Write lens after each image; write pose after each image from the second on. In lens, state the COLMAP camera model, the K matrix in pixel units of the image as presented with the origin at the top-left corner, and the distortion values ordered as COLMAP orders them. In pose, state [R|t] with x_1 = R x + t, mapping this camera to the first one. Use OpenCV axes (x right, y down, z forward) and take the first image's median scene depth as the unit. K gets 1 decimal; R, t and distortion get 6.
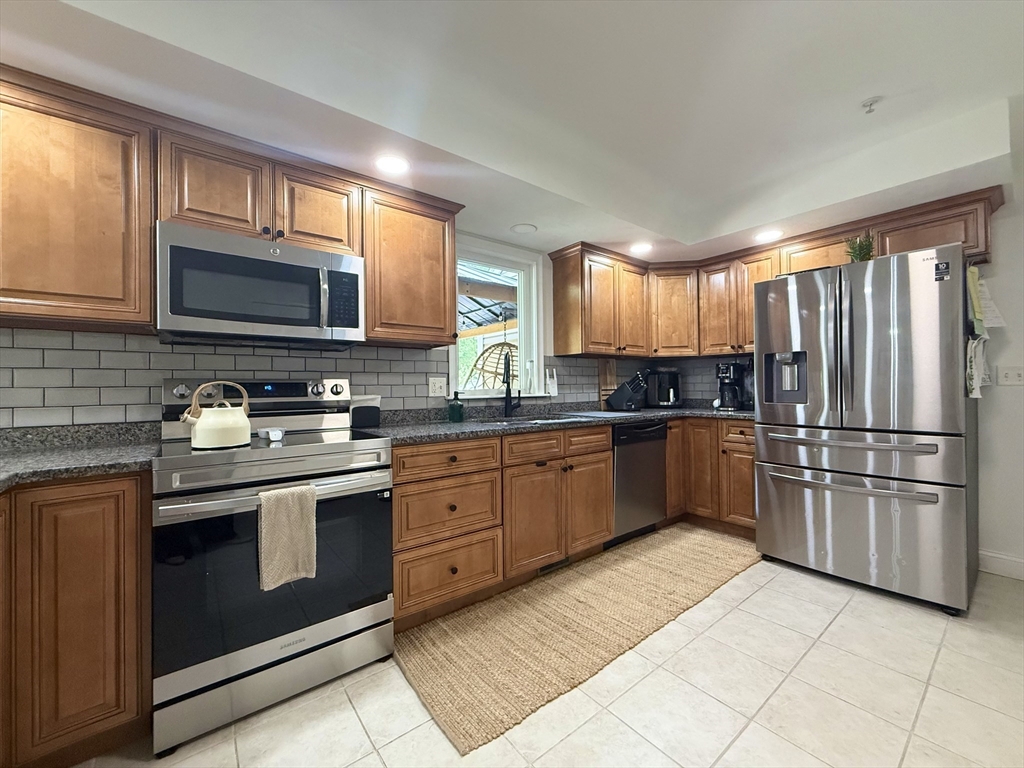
lens RADIAL K [[408.1, 0, 512.0], [0, 408.1, 384.0], [0, 0, 1]] dist [0.001070, -0.000273]
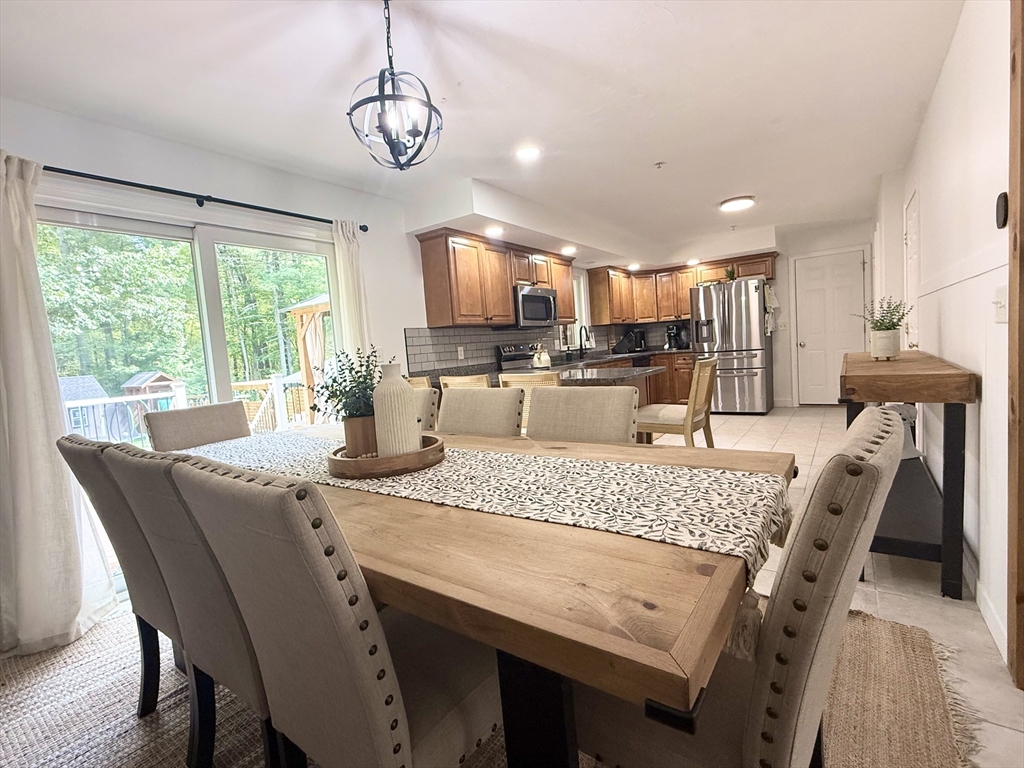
lens RADIAL K [[478.5, 0, 512.0], [0, 478.5, 384.0], [0, 0, 1]] dist [0.009858, 0.000192]
pose [[0.956575, -0.080939, 0.280023, -0.915619], [0.060376, 0.994858, 0.081311, -0.005323], [-0.285164, -0.060873, 0.956544, -1.029900]]
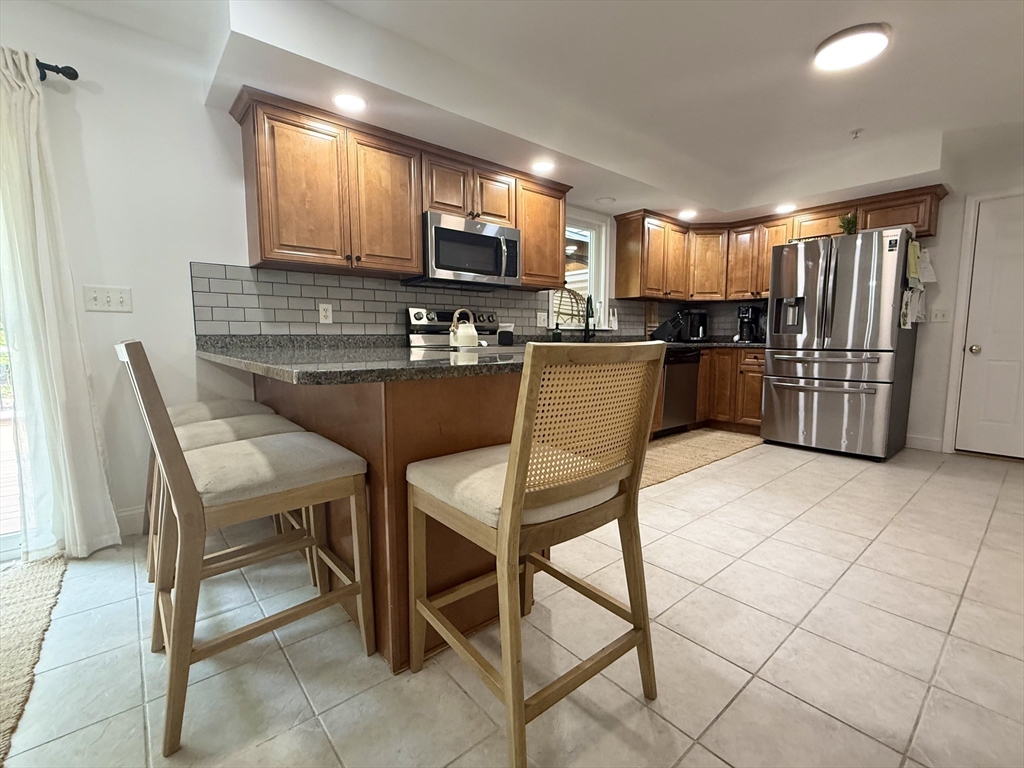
lens RADIAL K [[457.2, 0, 512.0], [0, 457.2, 384.0], [0, 0, 1]] dist [0.001770, -0.000157]
pose [[0.999247, 0.006895, 0.038184, -0.291440], [-0.011077, 0.993822, 0.110428, 0.045614], [-0.037187, -0.110768, 0.993150, -0.471313]]
